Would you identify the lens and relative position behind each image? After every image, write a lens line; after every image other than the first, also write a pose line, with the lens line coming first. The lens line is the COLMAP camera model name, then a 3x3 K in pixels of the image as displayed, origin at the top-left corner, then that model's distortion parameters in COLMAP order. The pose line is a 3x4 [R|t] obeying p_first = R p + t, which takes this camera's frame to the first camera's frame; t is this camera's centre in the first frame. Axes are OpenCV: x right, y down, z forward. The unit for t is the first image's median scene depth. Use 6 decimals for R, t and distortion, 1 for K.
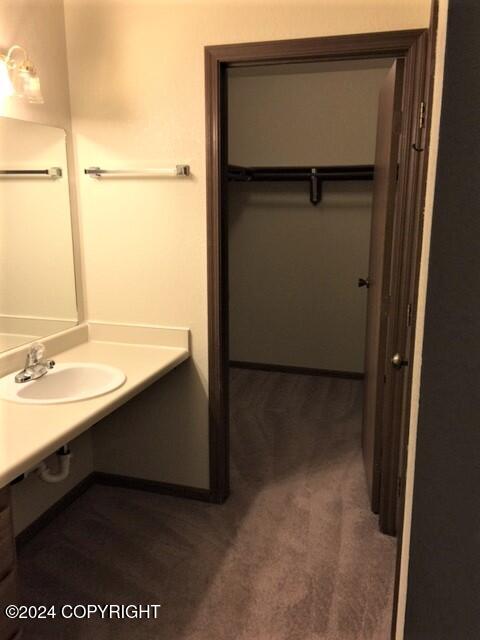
lens RADIAL K [[593.0, 0, 240.0], [0, 593.0, 320.0], [0, 0, 1]] dist [0.006488, 0.010541]
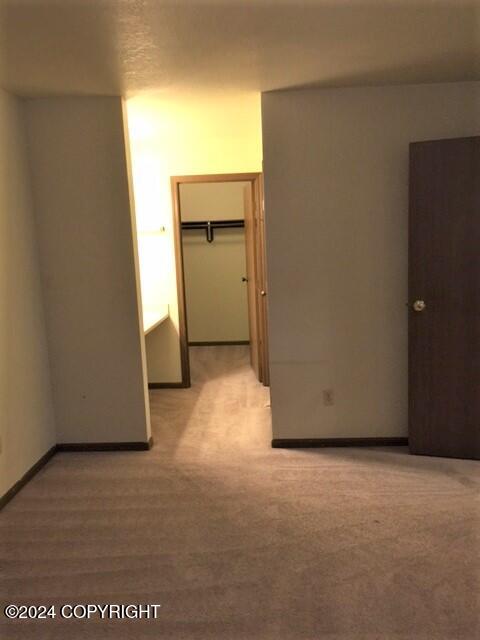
lens RADIAL K [[593.0, 0, 240.0], [0, 593.0, 320.0], [0, 0, 1]] dist [0.006488, 0.010541]
pose [[0.973390, -0.079720, 0.214839, -0.241965], [0.094069, 0.993910, -0.057398, 0.183189], [-0.208955, 0.076080, 0.974961, -0.910576]]
